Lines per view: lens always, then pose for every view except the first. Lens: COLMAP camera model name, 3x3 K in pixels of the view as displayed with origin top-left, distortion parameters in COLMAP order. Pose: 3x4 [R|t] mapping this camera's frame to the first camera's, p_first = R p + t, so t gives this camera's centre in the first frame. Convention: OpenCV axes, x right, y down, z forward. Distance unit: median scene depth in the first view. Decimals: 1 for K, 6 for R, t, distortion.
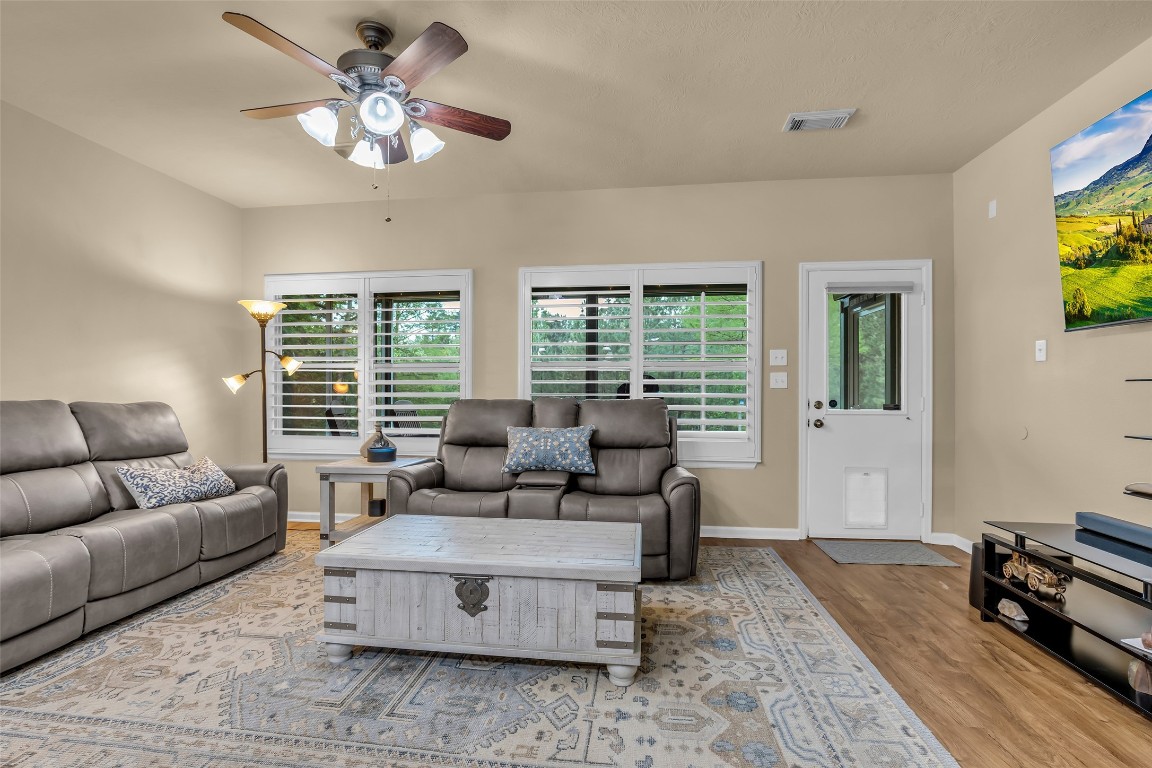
lens RADIAL K [[520.1, 0, 576.0], [0, 520.1, 384.0], [0, 0, 1]] dist [-0.016655, 0.000947]
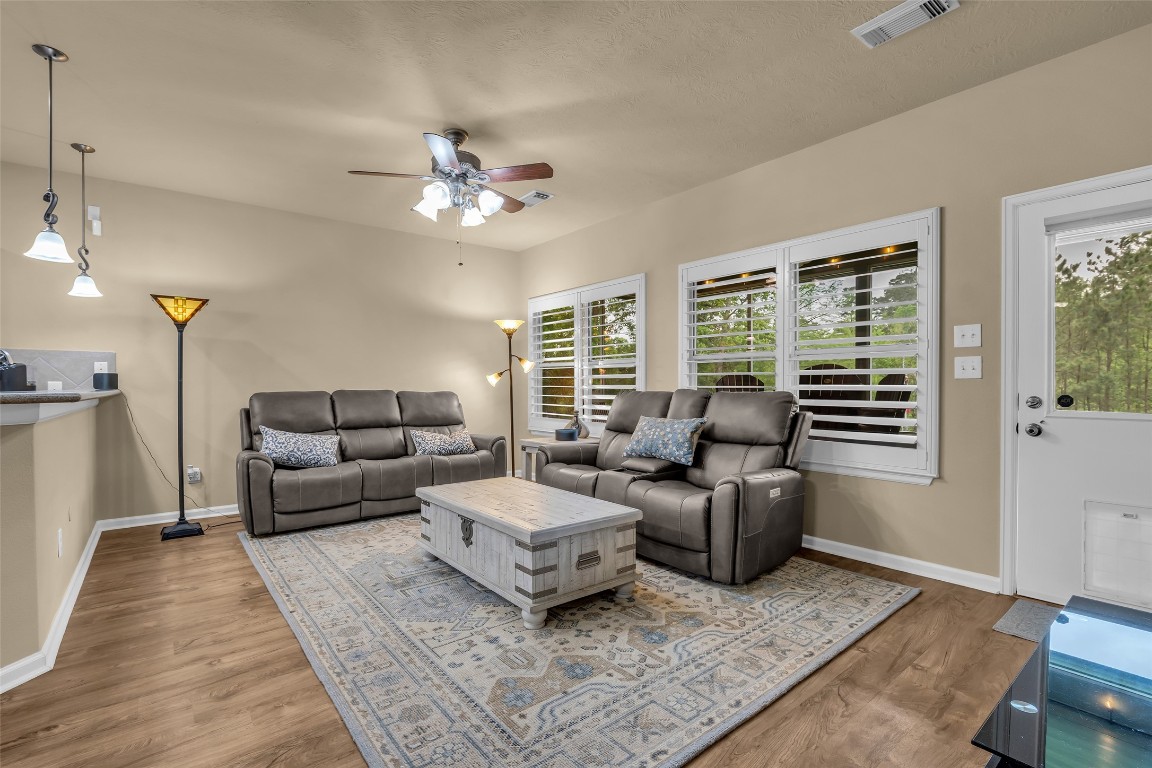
lens RADIAL K [[525.7, 0, 576.0], [0, 525.7, 384.0], [0, 0, 1]] dist [-0.013951, 0.000120]
pose [[0.723536, -0.003019, -0.690280, 0.590484], [0.015121, 0.999820, 0.011477, -0.000616], [0.690121, -0.018742, 0.723451, 0.115220]]
